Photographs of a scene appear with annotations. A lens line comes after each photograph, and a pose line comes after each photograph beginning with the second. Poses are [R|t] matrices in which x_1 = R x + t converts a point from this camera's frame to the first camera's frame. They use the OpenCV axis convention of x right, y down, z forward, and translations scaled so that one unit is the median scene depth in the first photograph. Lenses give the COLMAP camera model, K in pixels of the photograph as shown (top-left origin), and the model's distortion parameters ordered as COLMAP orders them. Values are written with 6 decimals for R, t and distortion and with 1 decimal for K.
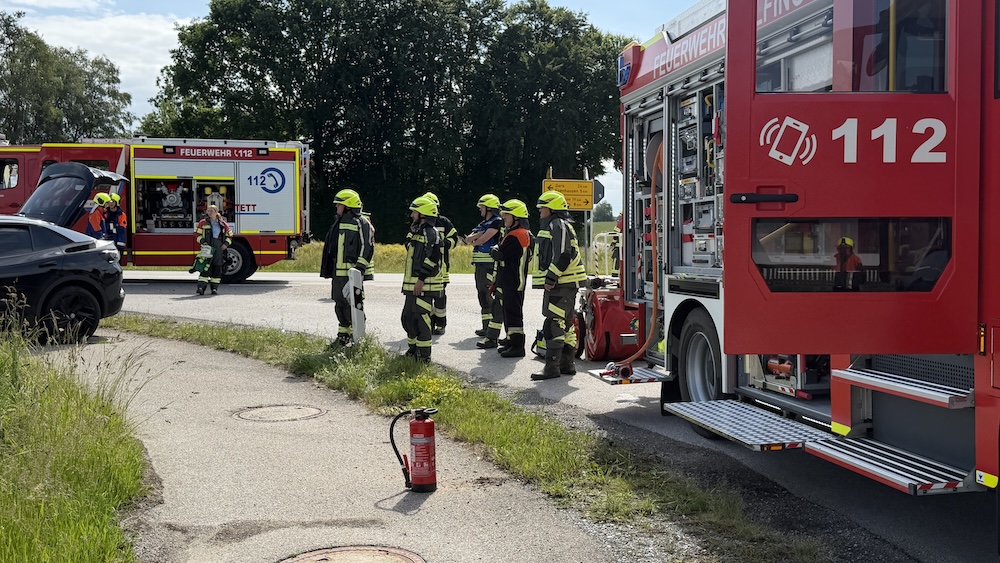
lens RADIAL K [[1068.6, 0, 499.3], [0, 1068.6, 281.4], [0, 0, 1]] dist [0.123963, 0.000000]
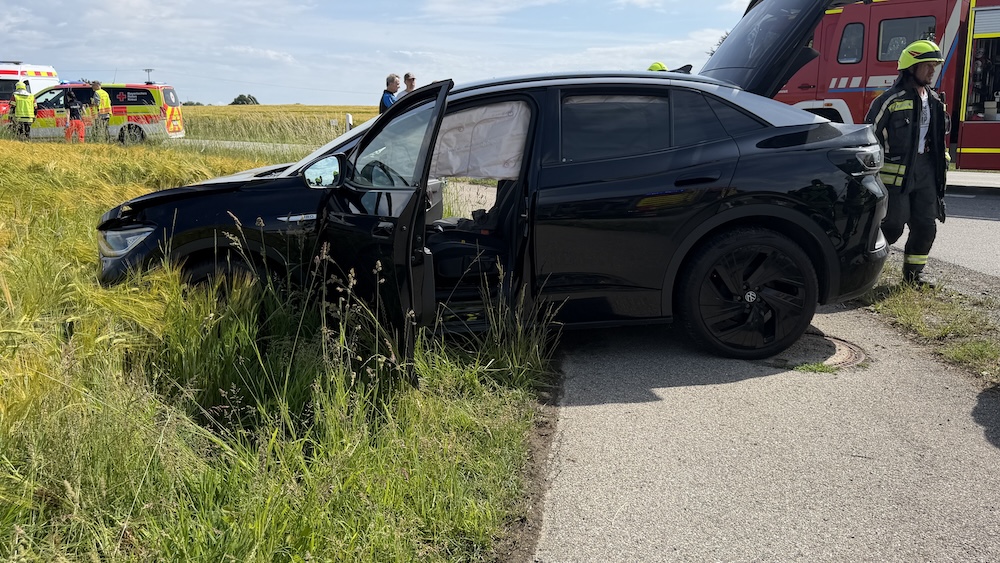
lens RADIAL K [[812.9, 0, 500.6], [0, 812.9, 280.9], [0, 0, 1]] dist [0.015851, 0.001572]
pose [[0.656715, 0.127775, -0.743235, -0.210616], [-0.026700, 0.988863, 0.146411, -0.019734], [0.753666, -0.076305, 0.652813, 0.698280]]
